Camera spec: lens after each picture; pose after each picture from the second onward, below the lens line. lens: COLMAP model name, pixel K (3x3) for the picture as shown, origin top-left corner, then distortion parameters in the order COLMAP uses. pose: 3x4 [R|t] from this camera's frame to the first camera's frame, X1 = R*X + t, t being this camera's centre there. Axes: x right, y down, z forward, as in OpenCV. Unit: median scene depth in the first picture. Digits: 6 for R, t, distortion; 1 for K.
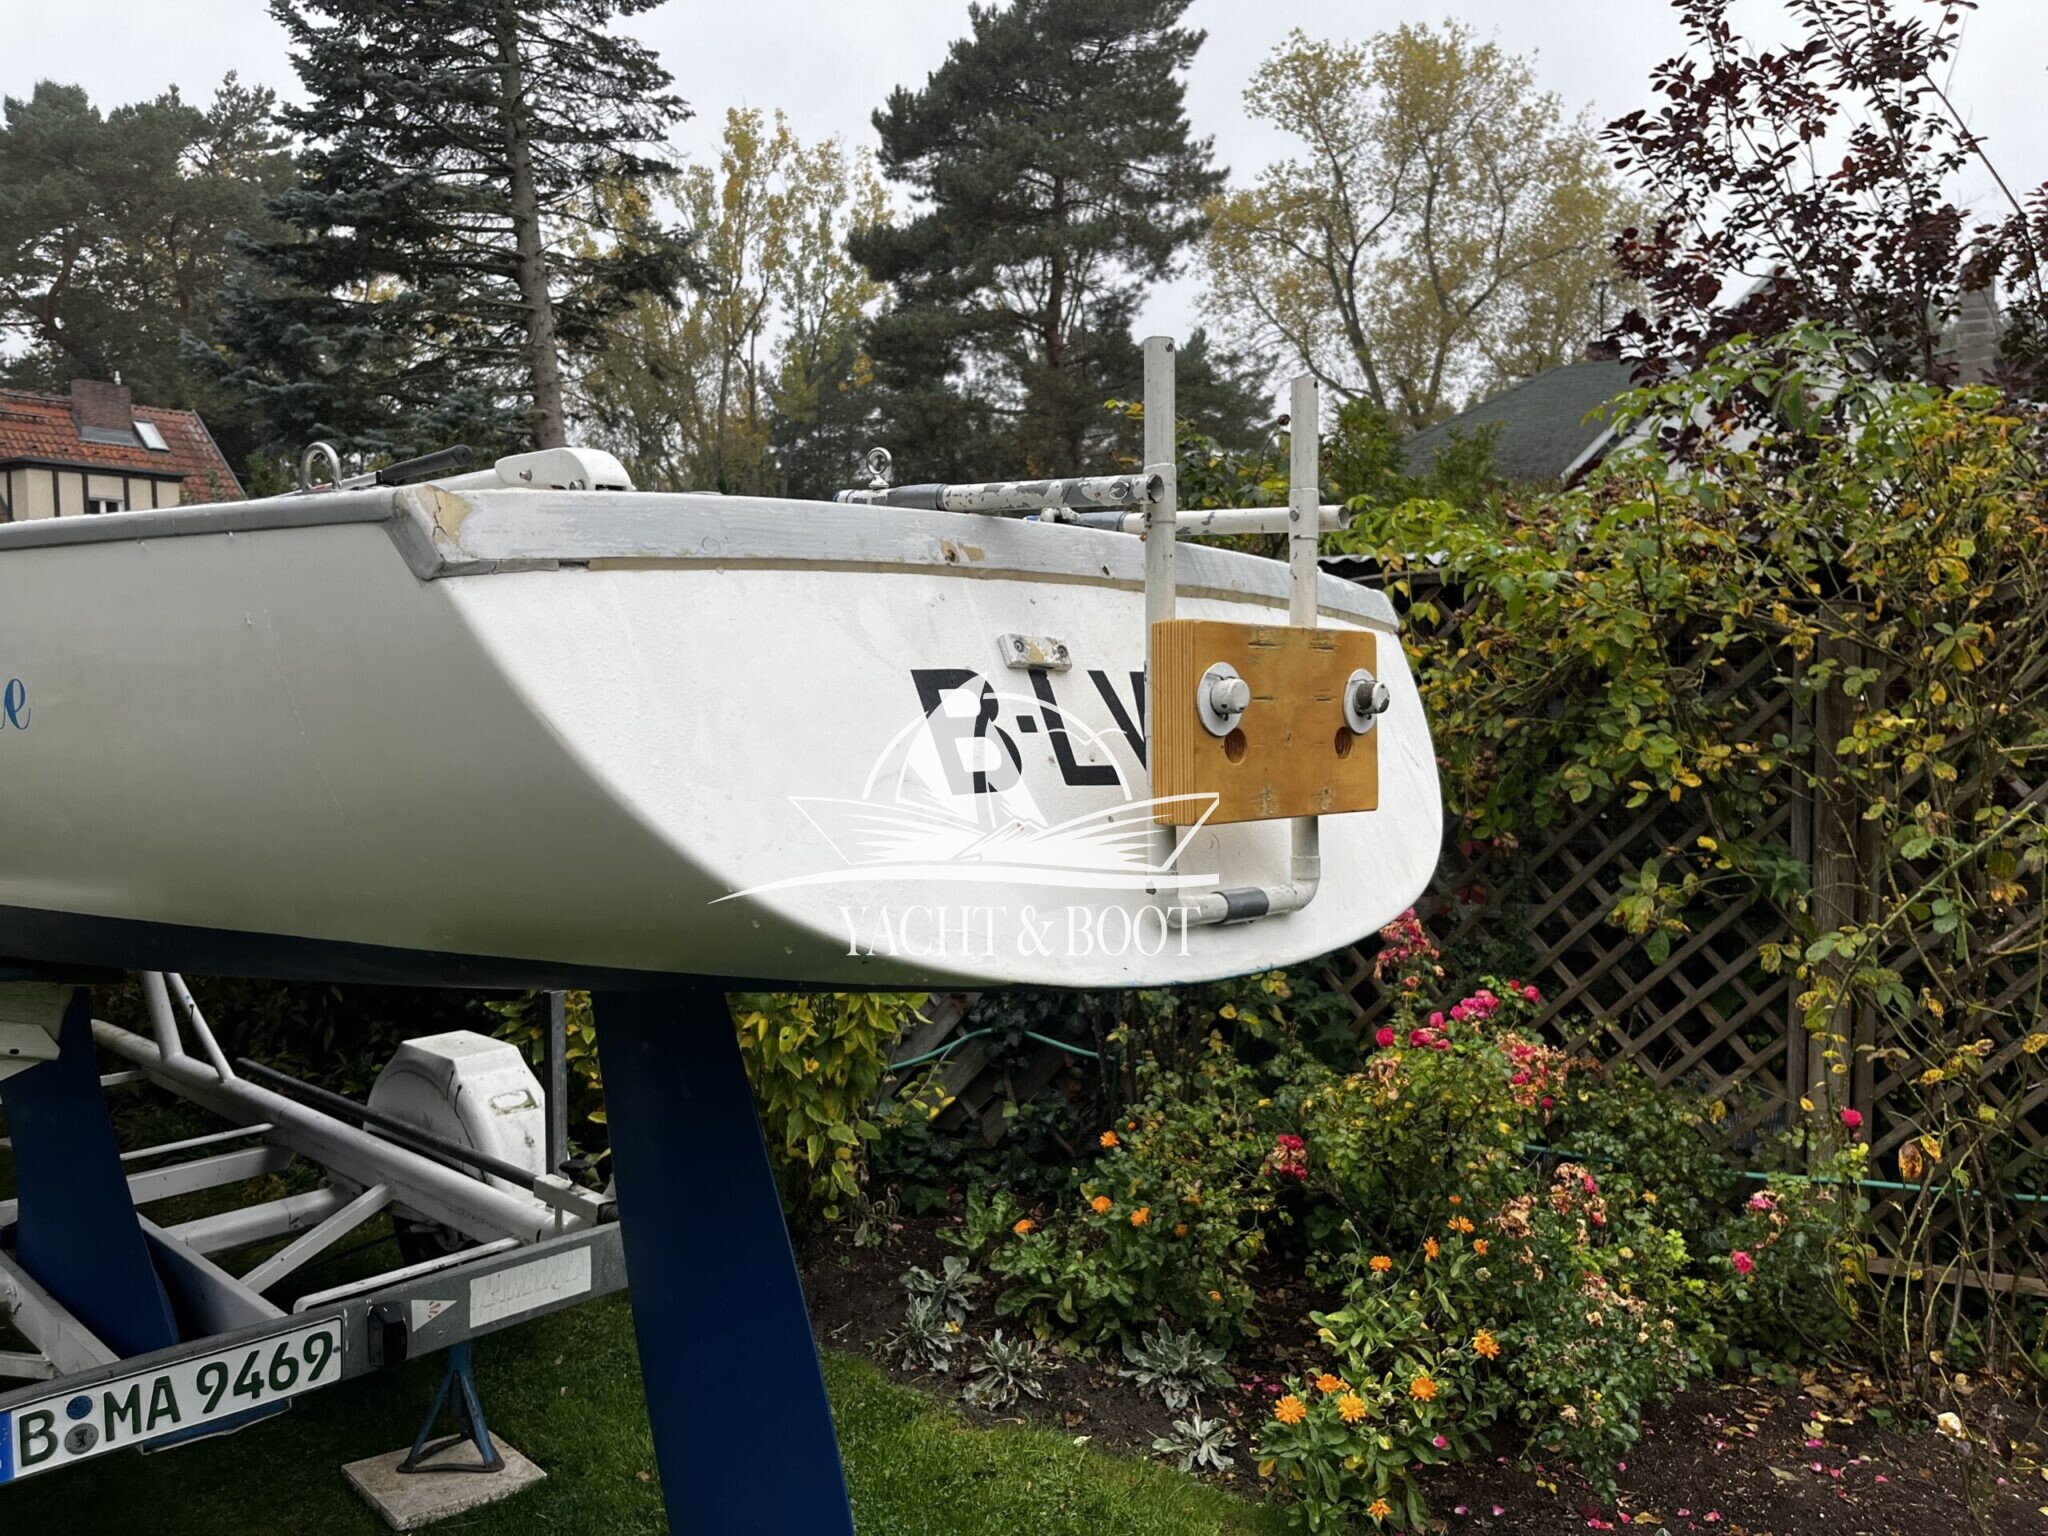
lens RADIAL K [[1545.1, 0, 1013.1], [0, 1545.1, 788.2], [0, 0, 1]] dist [0.064097, -0.097550]
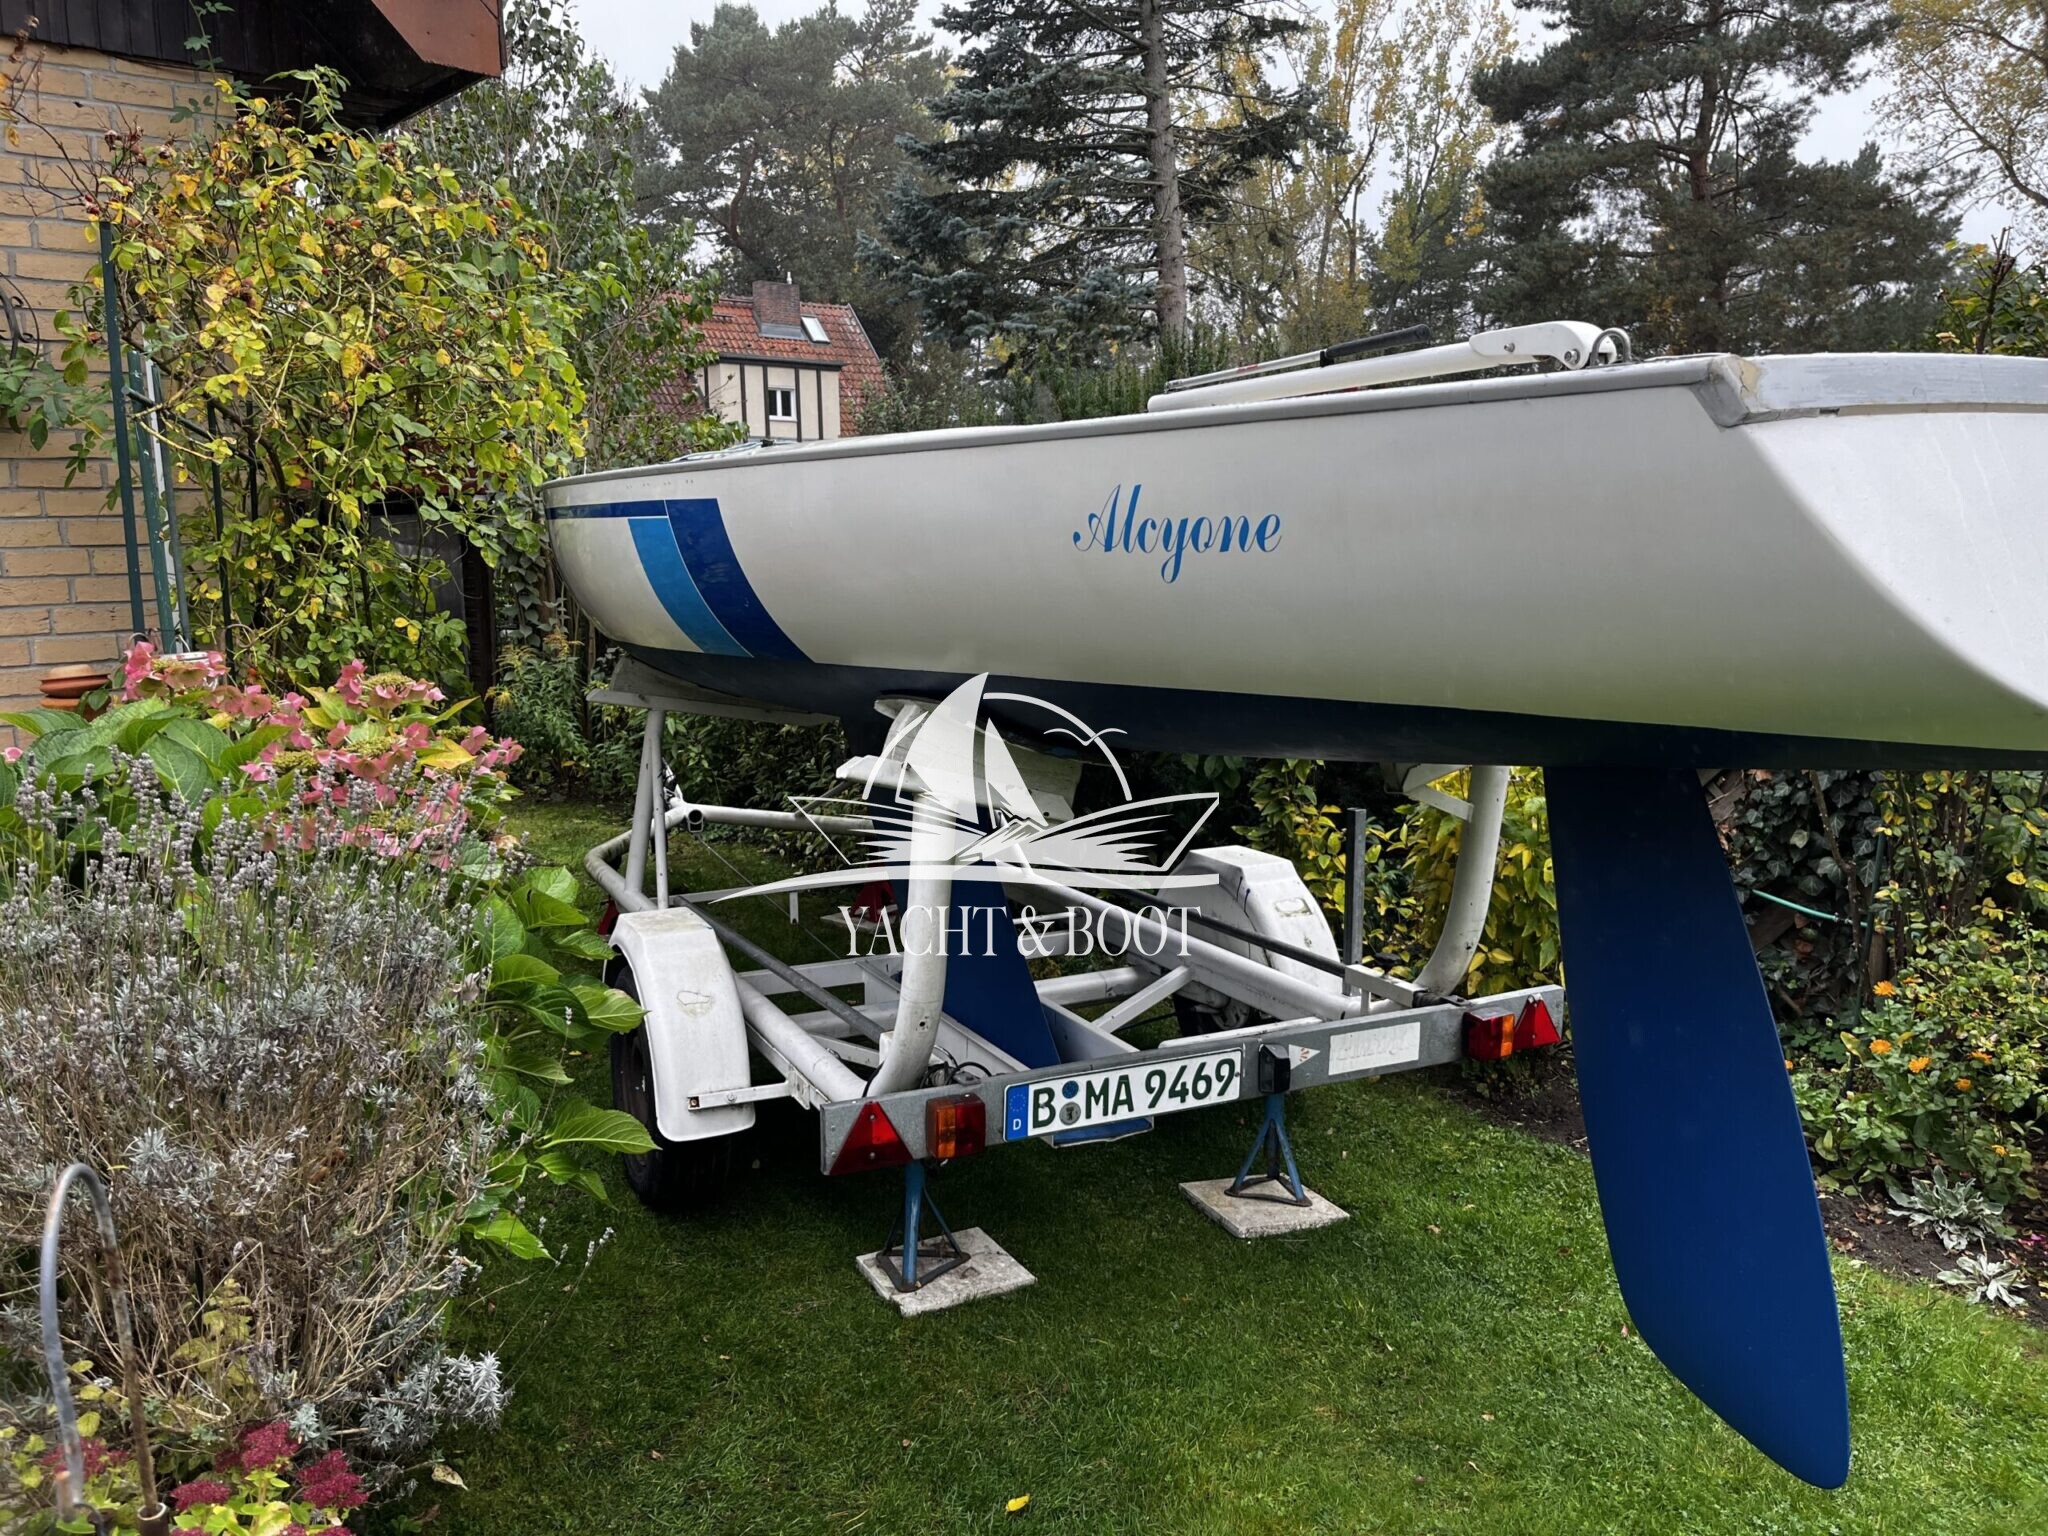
lens RADIAL K [[1543.3, 0, 1040.2], [0, 1543.3, 785.6], [0, 0, 1]] dist [0.059172, -0.083862]
pose [[0.940519, 0.049945, -0.336051, -0.097397], [-0.022715, 0.996166, 0.084479, 0.016233], [0.338982, -0.071821, 0.938048, -0.105658]]
